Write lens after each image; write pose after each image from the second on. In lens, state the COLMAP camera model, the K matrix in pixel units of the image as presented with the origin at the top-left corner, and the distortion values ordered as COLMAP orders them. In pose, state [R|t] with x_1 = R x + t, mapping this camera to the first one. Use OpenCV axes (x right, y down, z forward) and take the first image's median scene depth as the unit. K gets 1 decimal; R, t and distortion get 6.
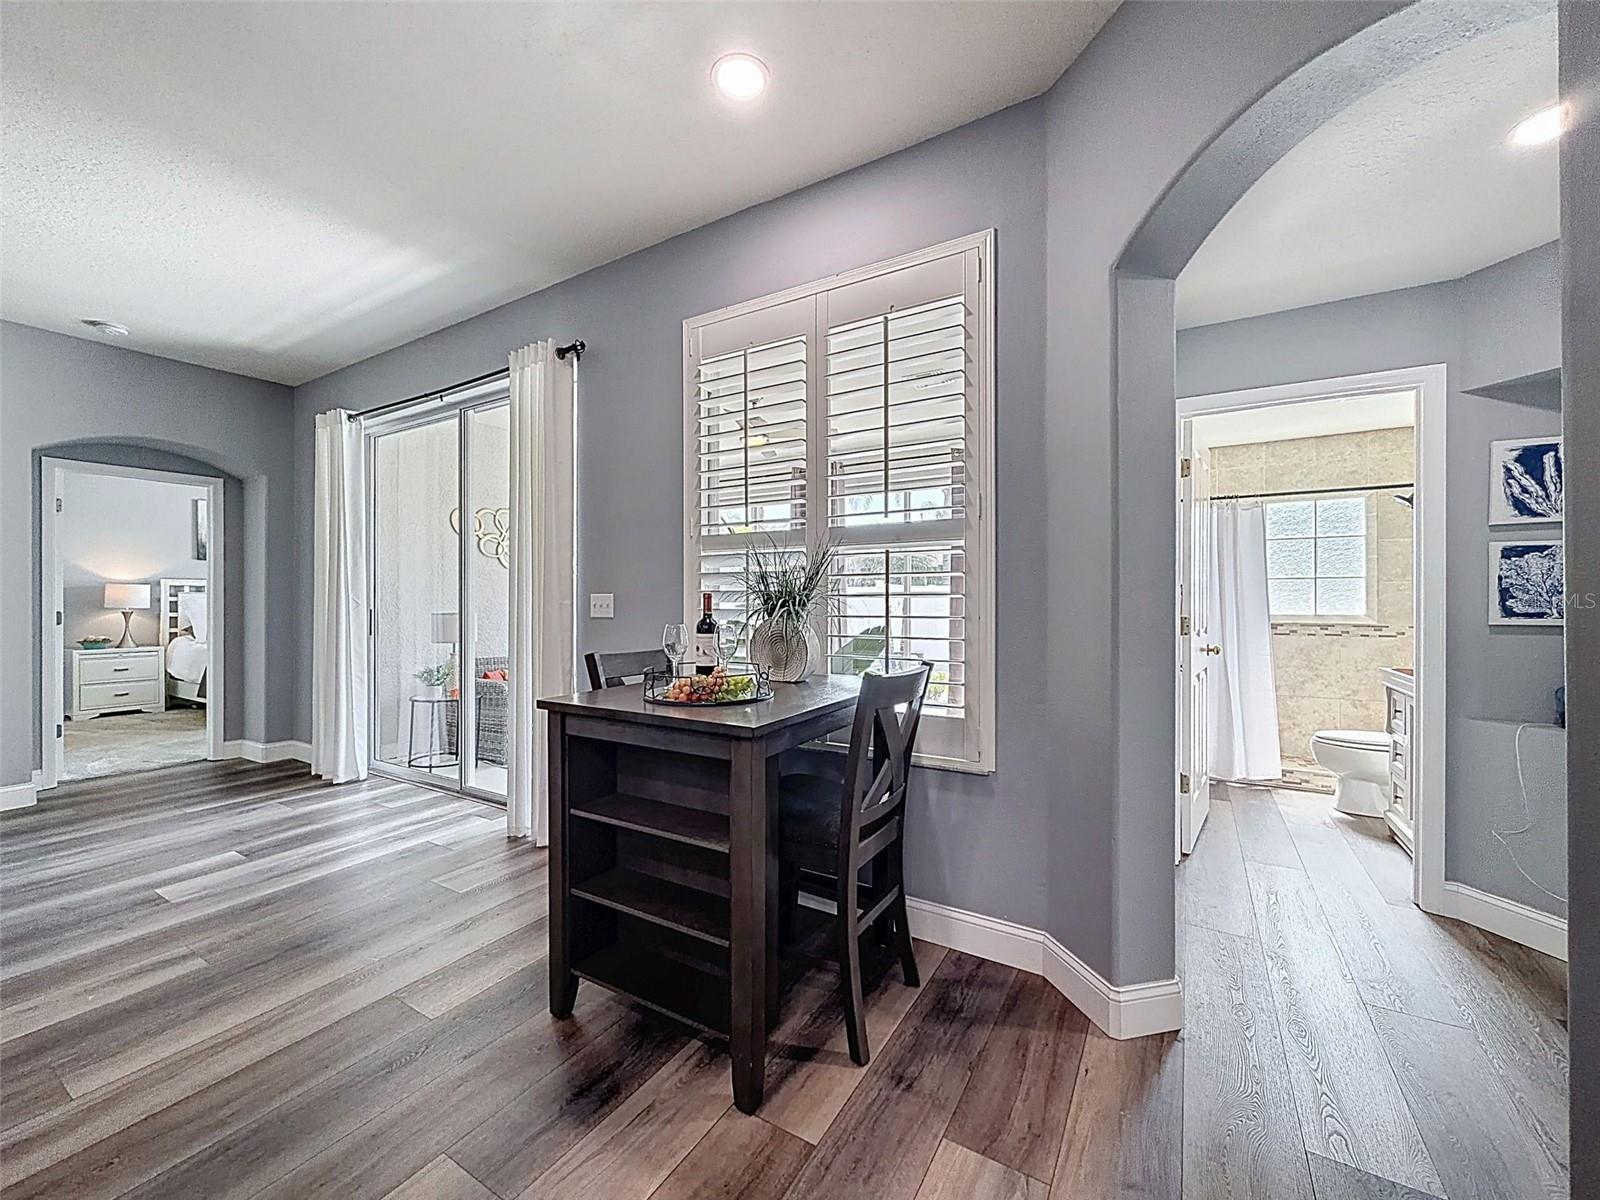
lens RADIAL K [[645.2, 0, 798.8], [0, 645.2, 604.6], [0, 0, 1]] dist [0.000342, 0.000083]
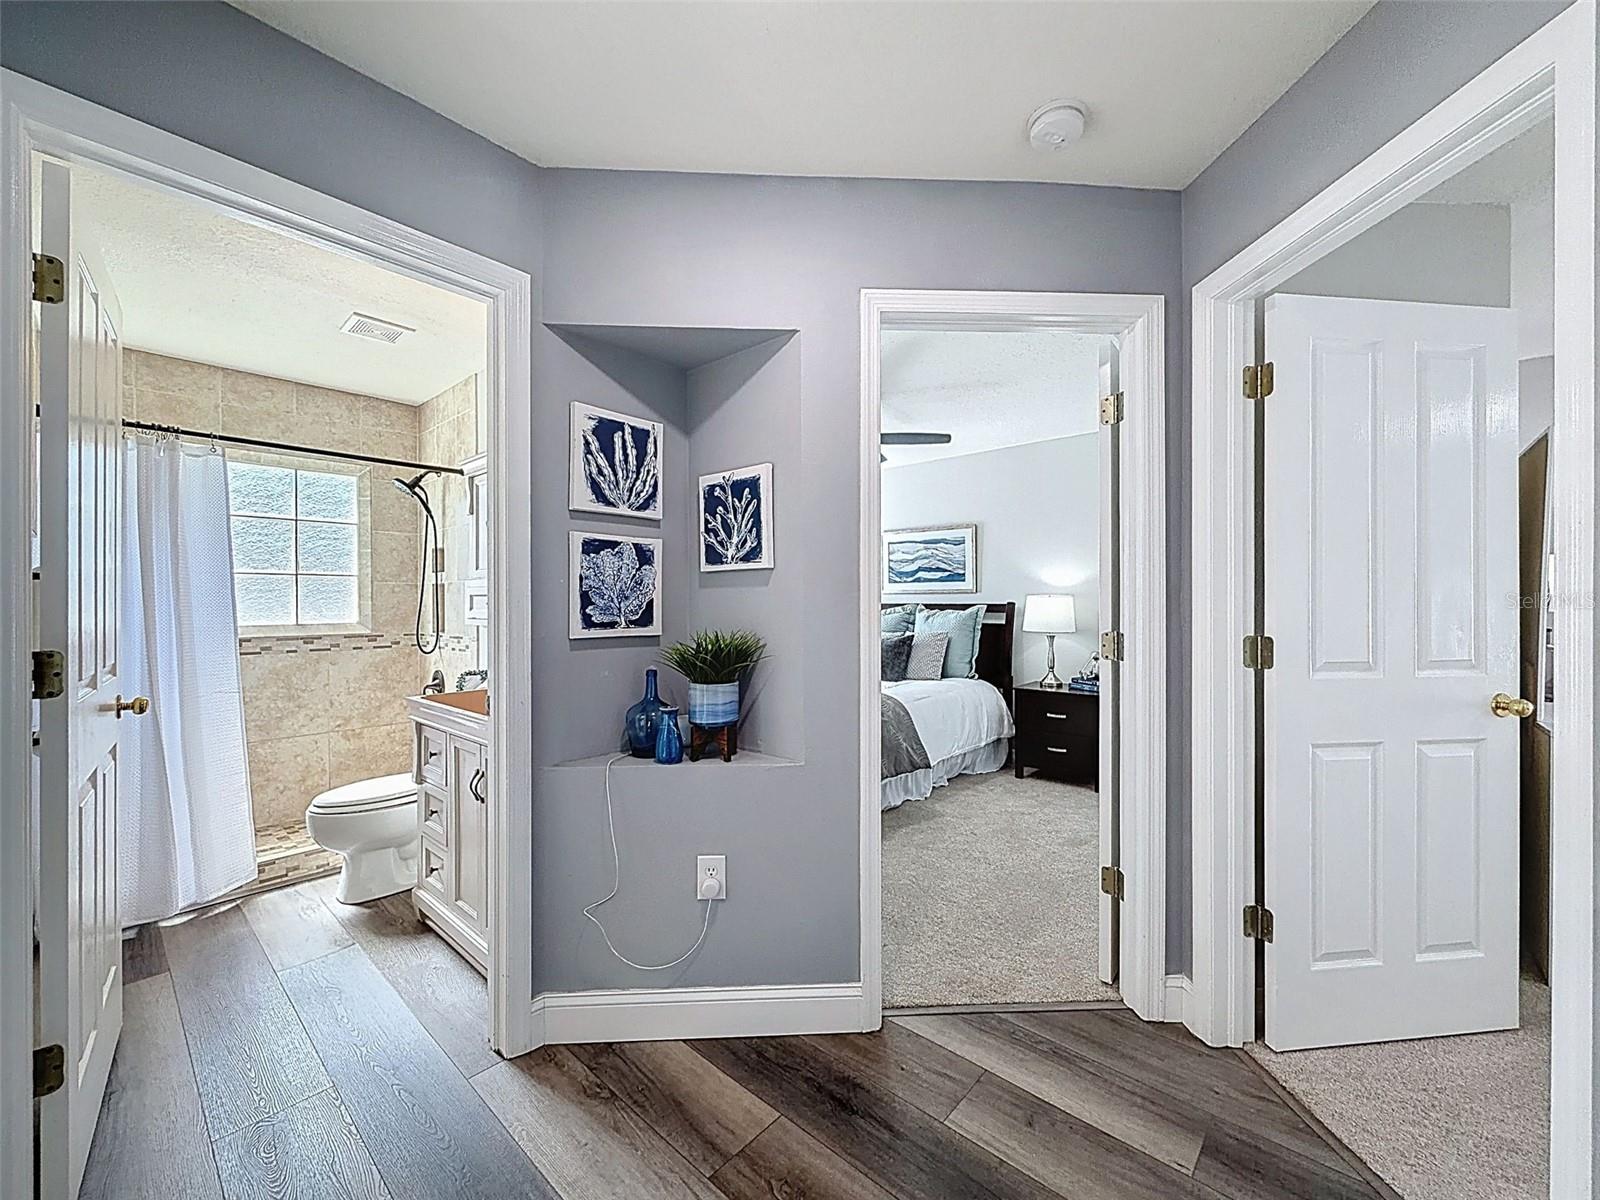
lens RADIAL K [[639.6, 0, 800.3], [0, 639.6, 602.0], [0, 0, 1]] dist [0.000296, -0.000009]
pose [[0.184571, 0.000417, 0.982819, 0.349057], [0.005508, 0.999984, -0.001458, -0.009458], [-0.982804, 0.005682, 0.184566, 0.555282]]
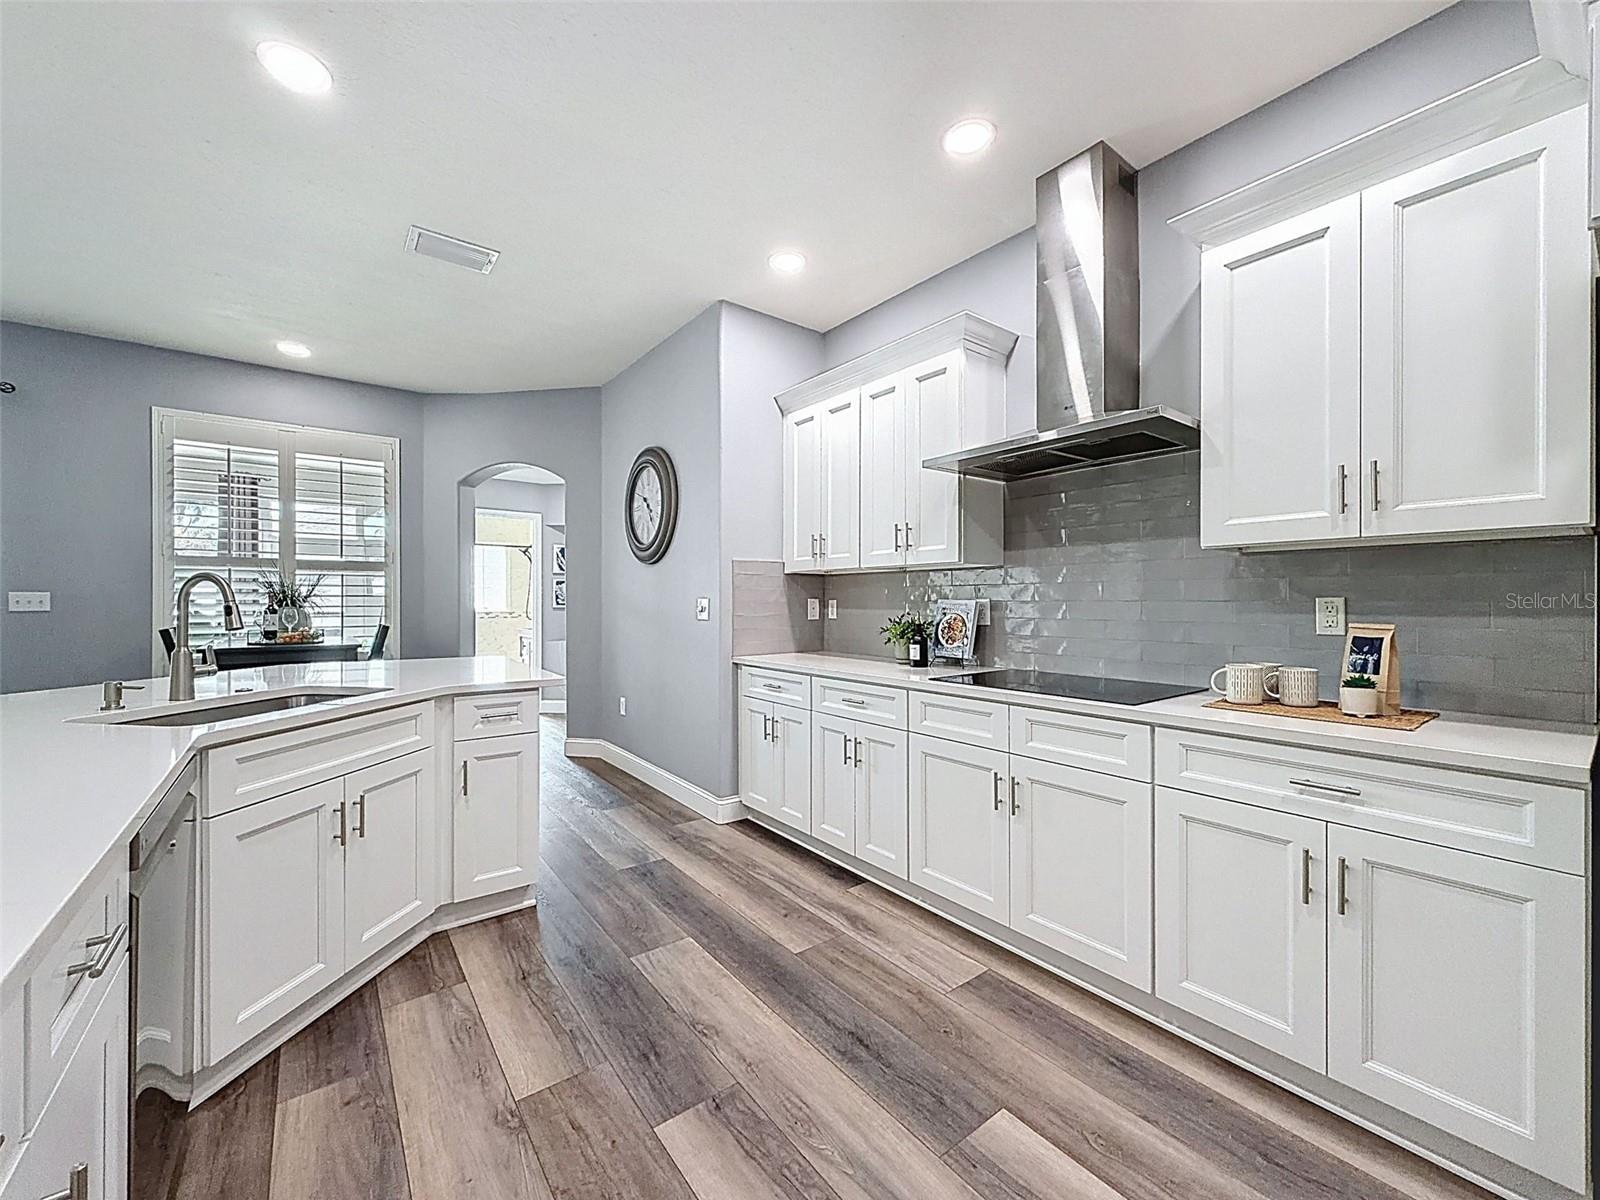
lens RADIAL K [[639.6, 0, 800.3], [0, 639.6, 602.0], [0, 0, 1]] dist [0.000296, -0.000009]
pose [[0.363765, -0.001453, 0.931490, -1.120932], [0.005189, 0.999986, -0.000466, 0.012978], [-0.931476, 0.005003, 0.363768, -1.005869]]
